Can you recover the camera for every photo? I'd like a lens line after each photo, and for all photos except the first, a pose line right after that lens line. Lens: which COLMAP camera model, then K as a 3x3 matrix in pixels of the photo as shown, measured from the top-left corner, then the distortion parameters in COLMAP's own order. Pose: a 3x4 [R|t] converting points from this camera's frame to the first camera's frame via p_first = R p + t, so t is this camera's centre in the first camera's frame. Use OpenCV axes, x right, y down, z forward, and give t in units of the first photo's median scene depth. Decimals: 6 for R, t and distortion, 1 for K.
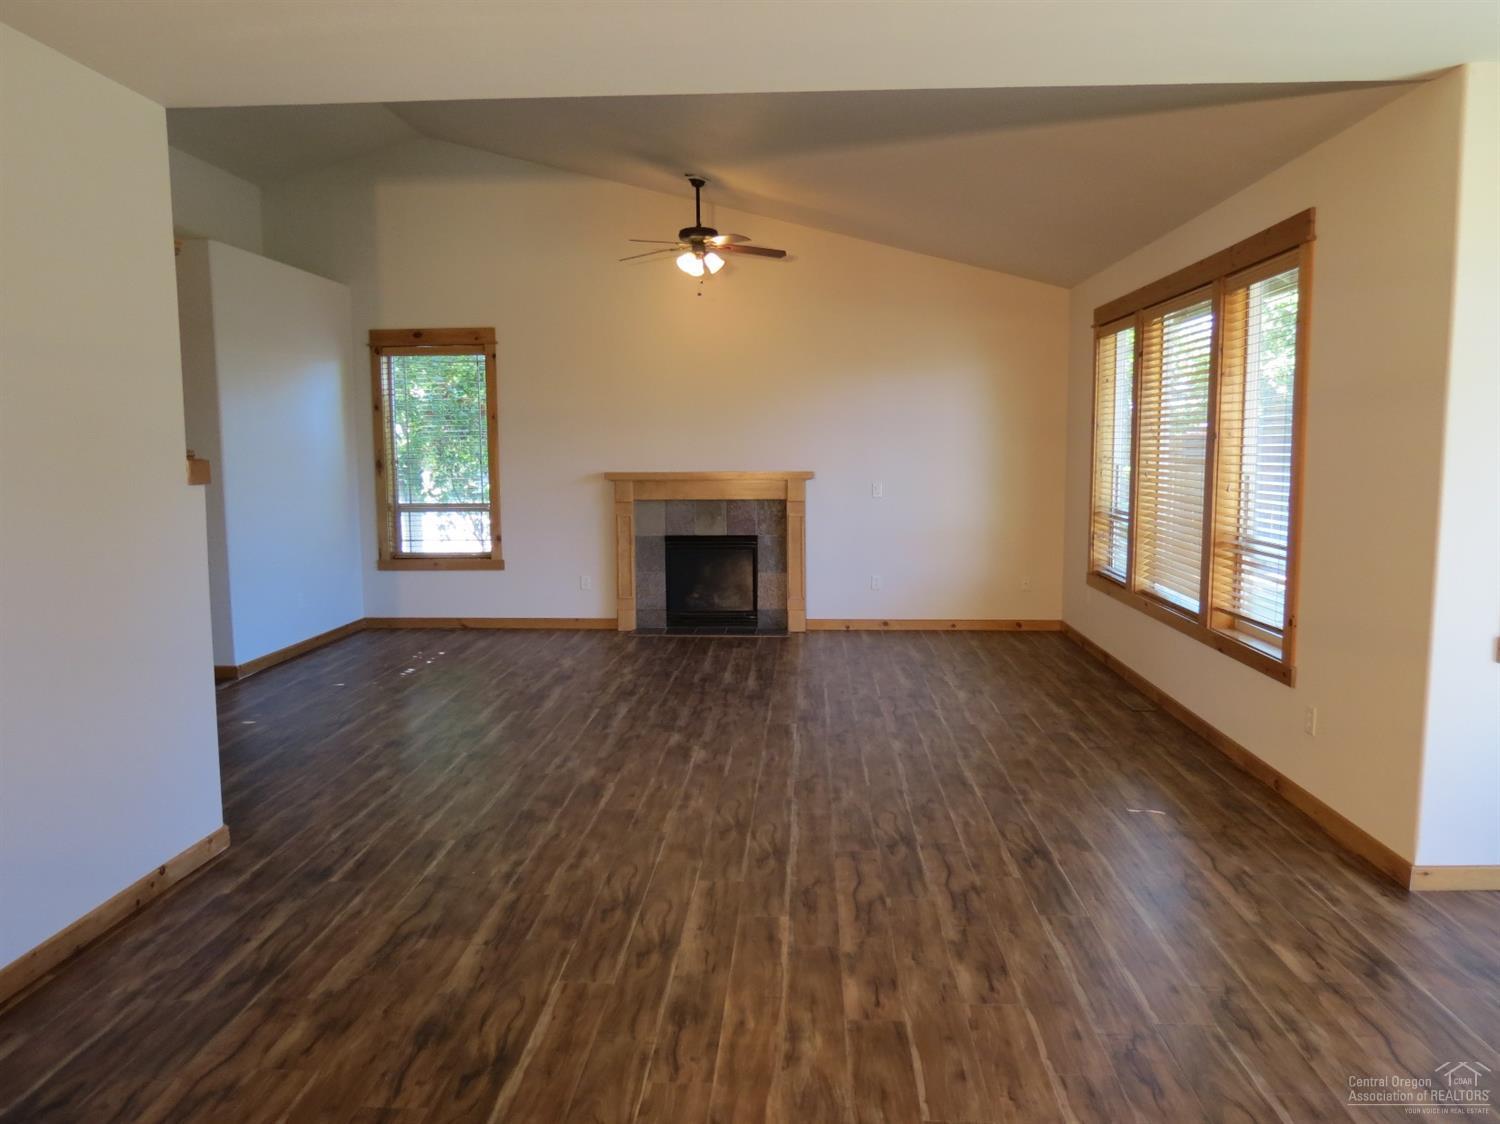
lens RADIAL K [[1068.1, 0, 755.8], [0, 1068.1, 566.3], [0, 0, 1]] dist [-0.031660, 0.014678]
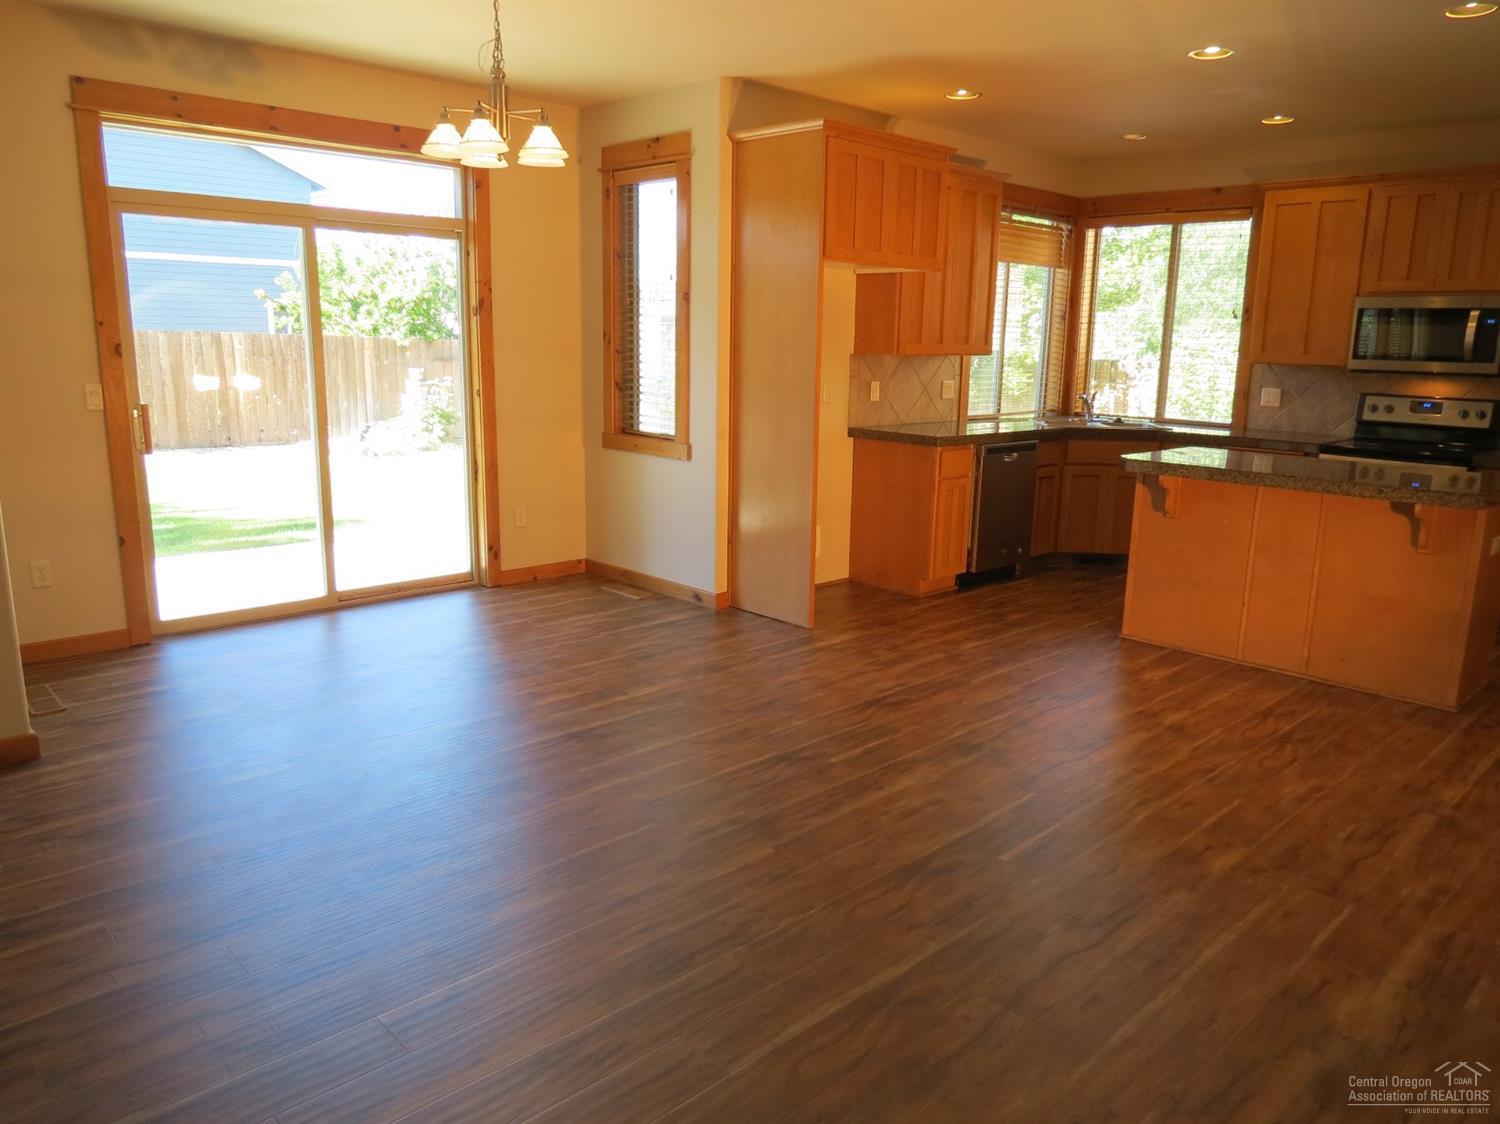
lens RADIAL K [[1068.1, 0, 760.0], [0, 1068.1, 558.7], [0, 0, 1]] dist [-0.031660, 0.014678]
pose [[-0.730465, -0.147287, 0.666879, -0.416004], [0.061526, 0.958305, 0.279043, -0.088996], [-0.680173, 0.244862, -0.690947, 0.931533]]
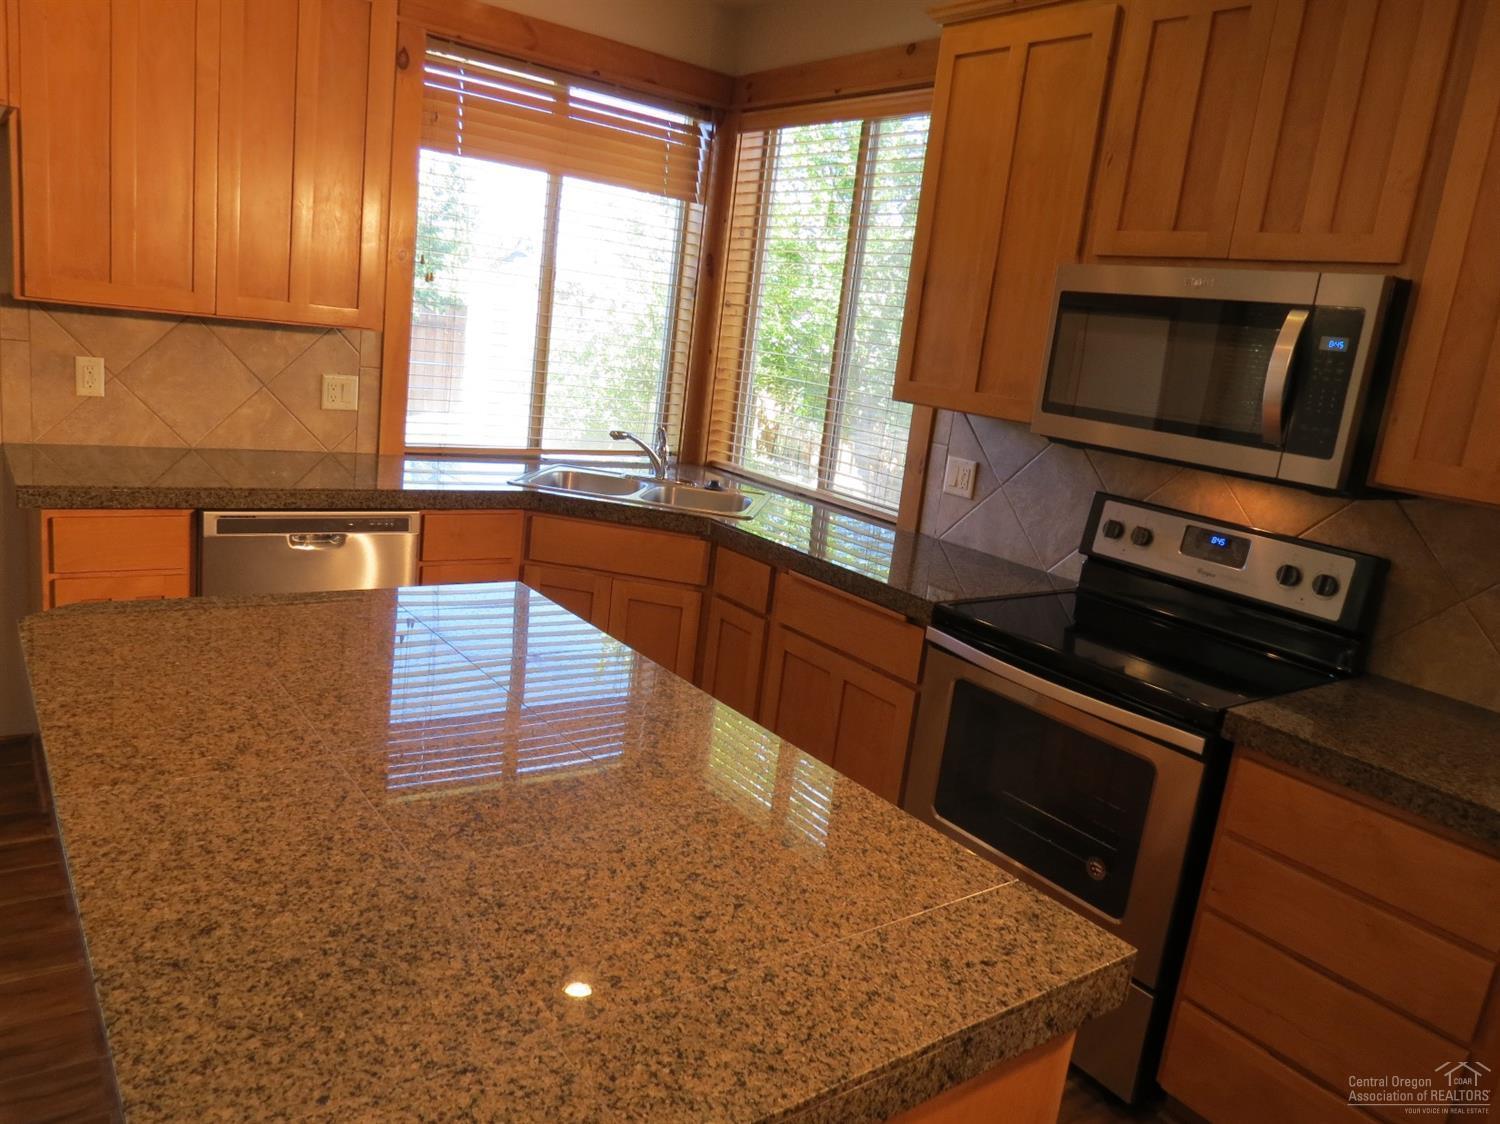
lens RADIAL K [[1068.1, 0, 754.0], [0, 1068.1, 559.8], [0, 0, 1]] dist [-0.031660, 0.014678]
pose [[-0.628104, -0.229303, 0.743576, -0.376402], [-0.027701, 0.961578, 0.273131, 0.015096], [-0.777636, 0.150957, -0.610323, -0.095478]]
